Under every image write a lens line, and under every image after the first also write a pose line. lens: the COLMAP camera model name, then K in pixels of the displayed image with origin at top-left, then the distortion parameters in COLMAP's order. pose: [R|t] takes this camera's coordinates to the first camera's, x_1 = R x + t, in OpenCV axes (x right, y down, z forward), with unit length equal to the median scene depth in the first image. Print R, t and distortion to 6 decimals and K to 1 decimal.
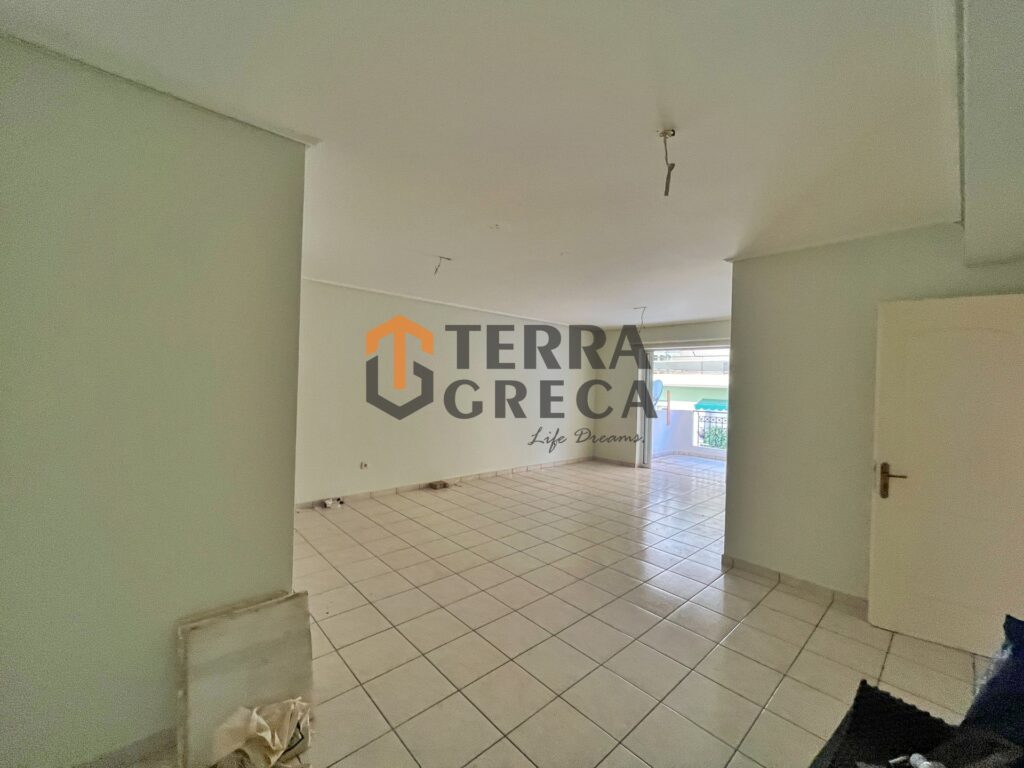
lens RADIAL K [[414.9, 0, 506.3], [0, 414.9, 385.0], [0, 0, 1]] dist [-0.001625, -0.000229]
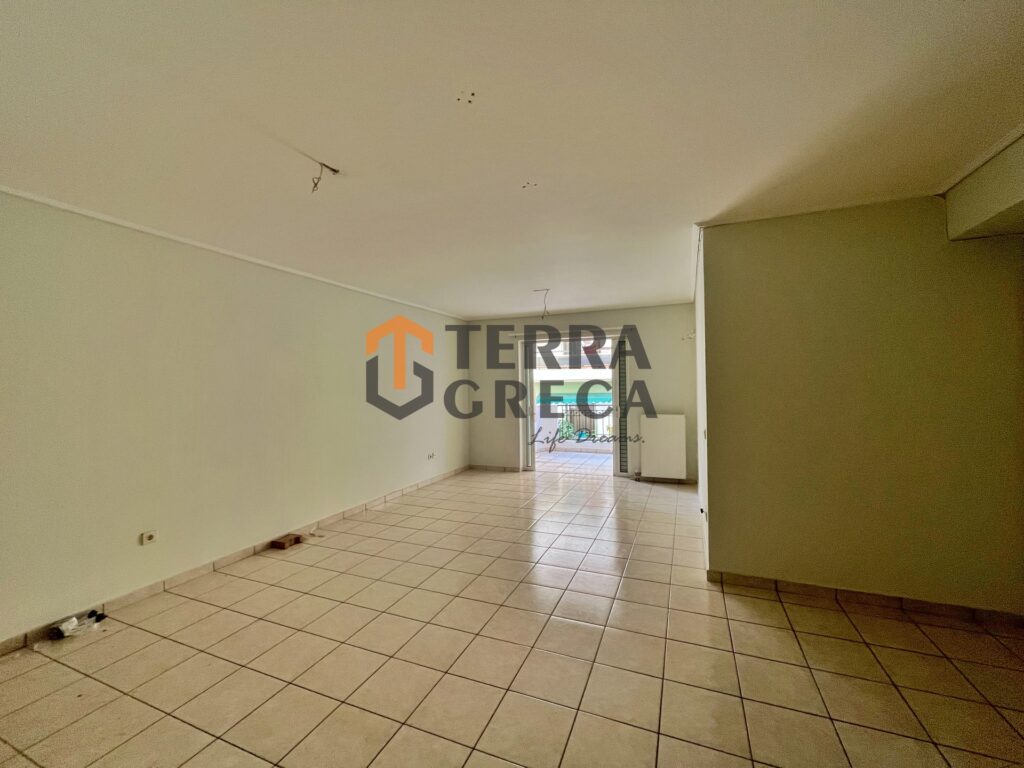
lens RADIAL K [[414.9, 0, 506.3], [0, 414.9, 385.0], [0, 0, 1]] dist [-0.001625, -0.000229]
pose [[0.899454, -0.043248, 0.434871, -0.125697], [0.044699, 0.998977, 0.006895, 0.002567], [-0.434724, 0.013236, 0.900467, 0.248720]]
